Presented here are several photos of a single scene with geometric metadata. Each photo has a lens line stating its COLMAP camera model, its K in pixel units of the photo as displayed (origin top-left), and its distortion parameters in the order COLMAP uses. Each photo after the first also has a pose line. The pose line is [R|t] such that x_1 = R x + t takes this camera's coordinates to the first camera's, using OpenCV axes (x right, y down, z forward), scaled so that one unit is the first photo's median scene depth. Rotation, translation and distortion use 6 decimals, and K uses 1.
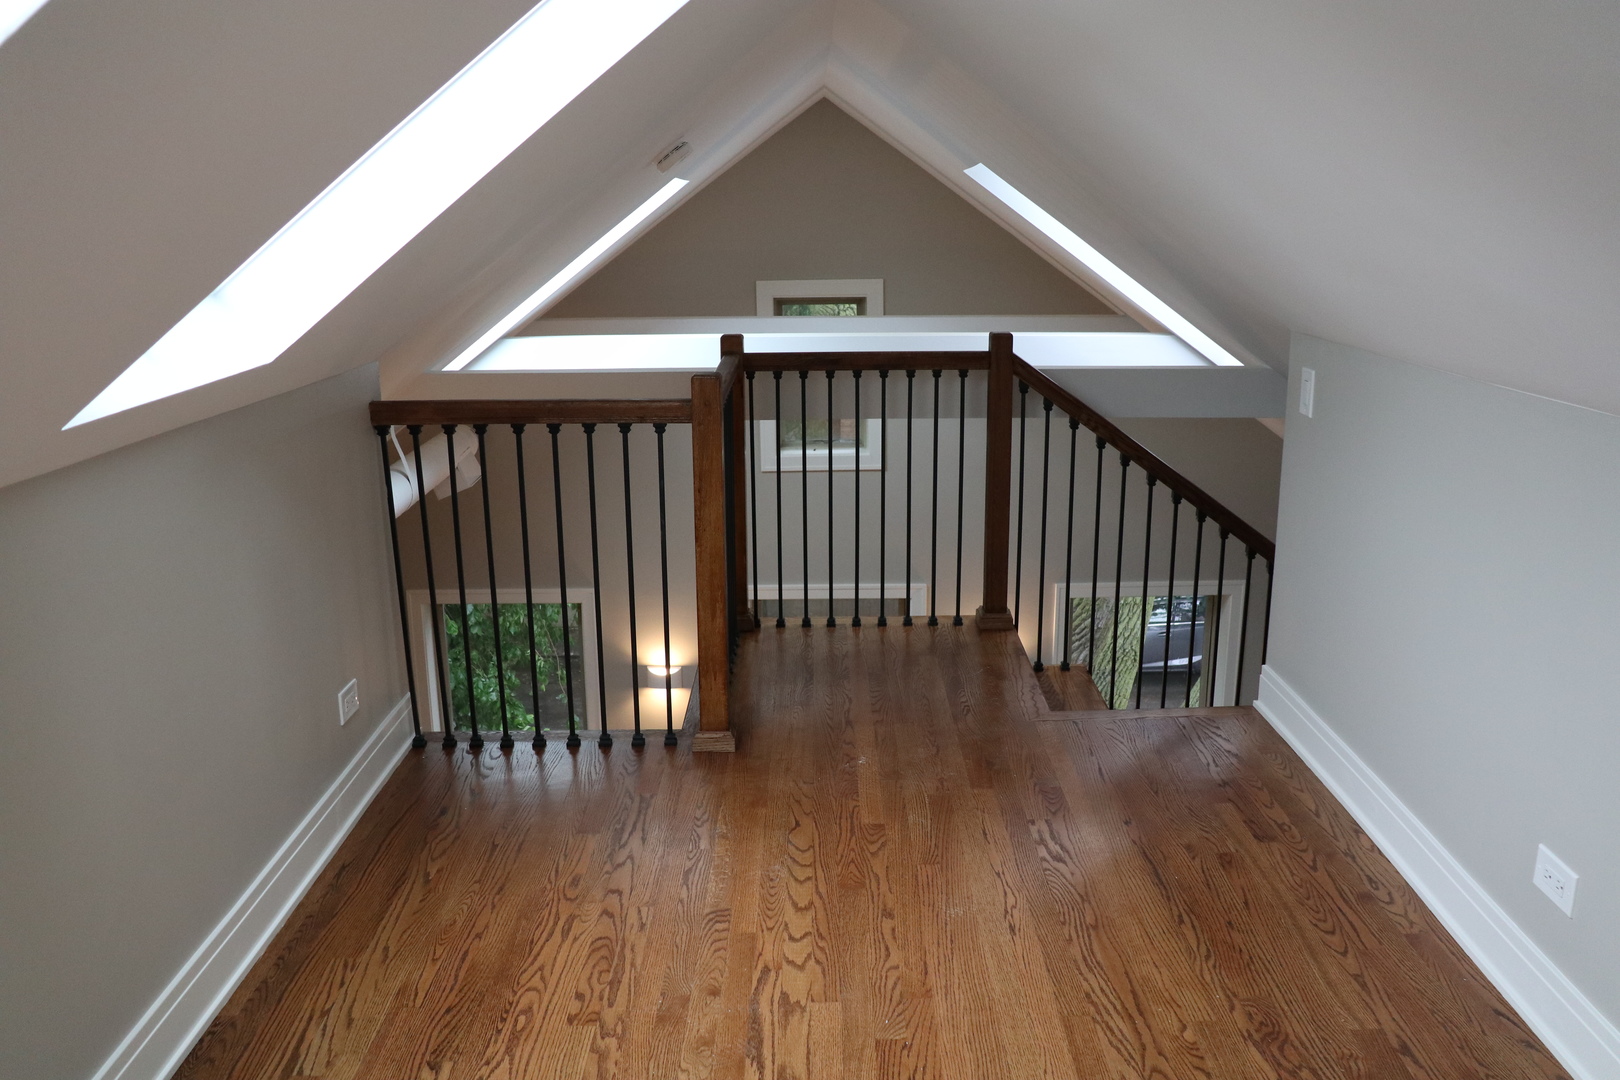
lens RADIAL K [[1362.2, 0, 808.3], [0, 1362.2, 546.2], [0, 0, 1]] dist [-0.155173, 0.125152]
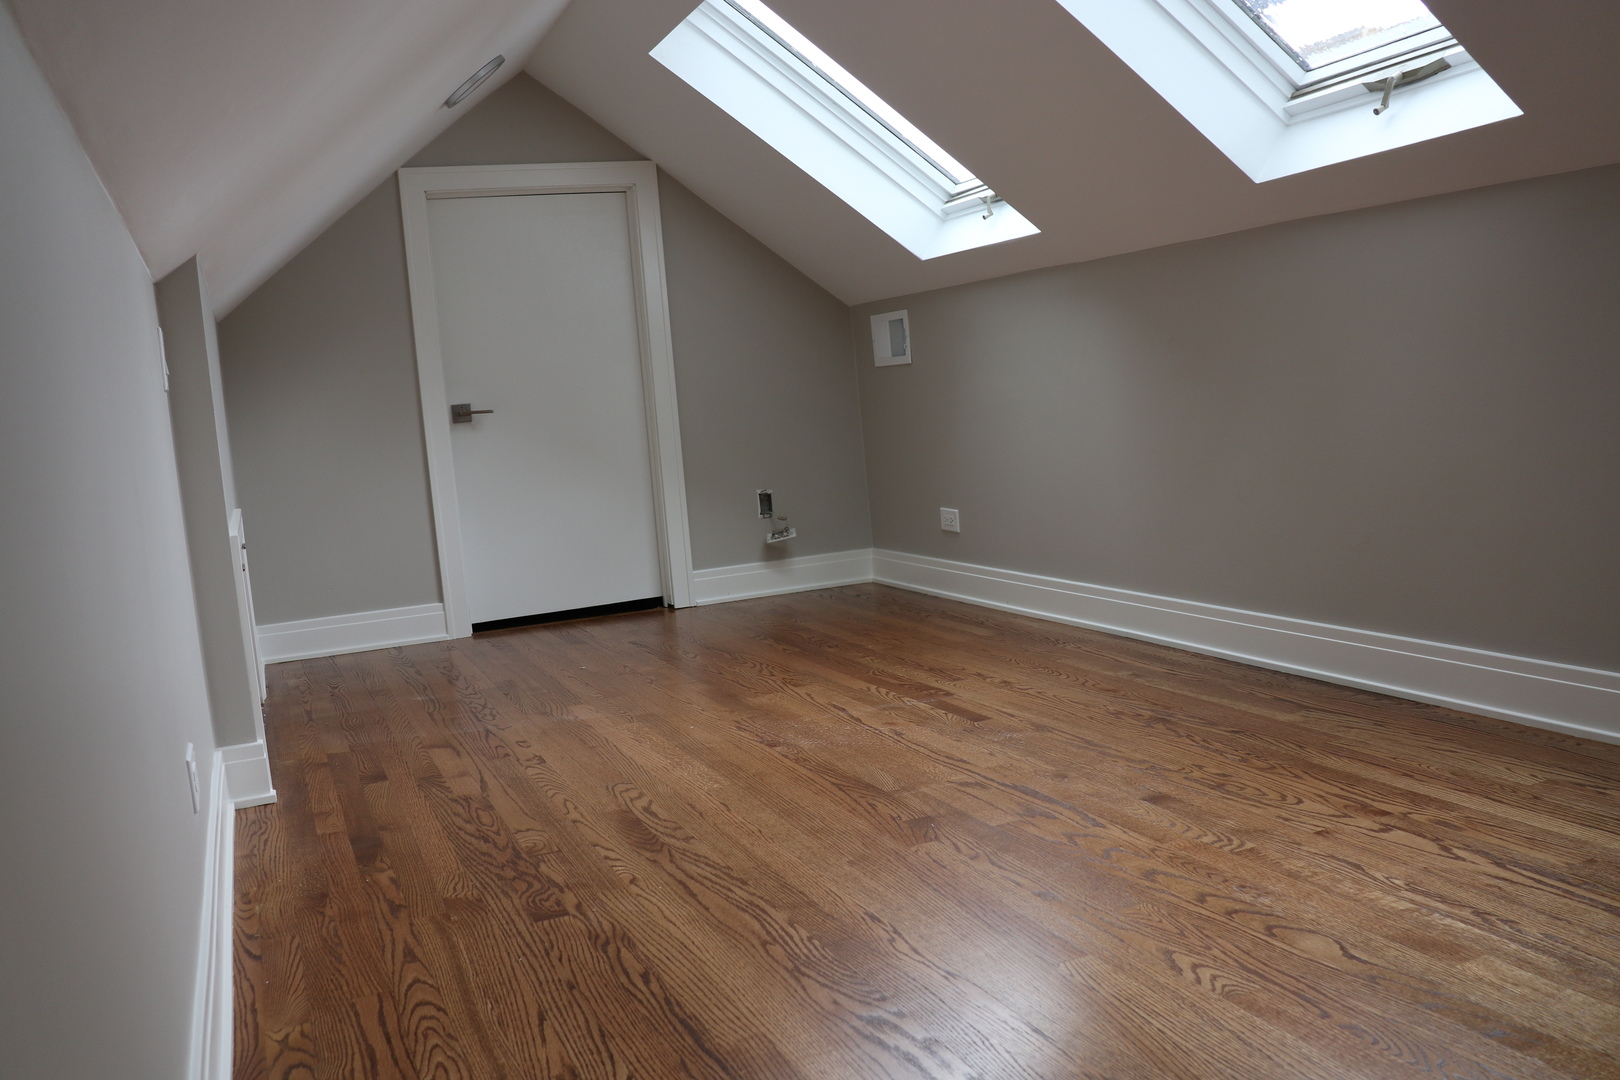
lens RADIAL K [[1362.2, 0, 808.3], [0, 1362.2, 546.2], [0, 0, 1]] dist [-0.155173, 0.125152]
pose [[-0.912569, 0.130556, -0.387522, 0.456682], [-0.009357, 0.940750, 0.338973, -0.151411], [0.408816, 0.312962, -0.857277, 1.611843]]
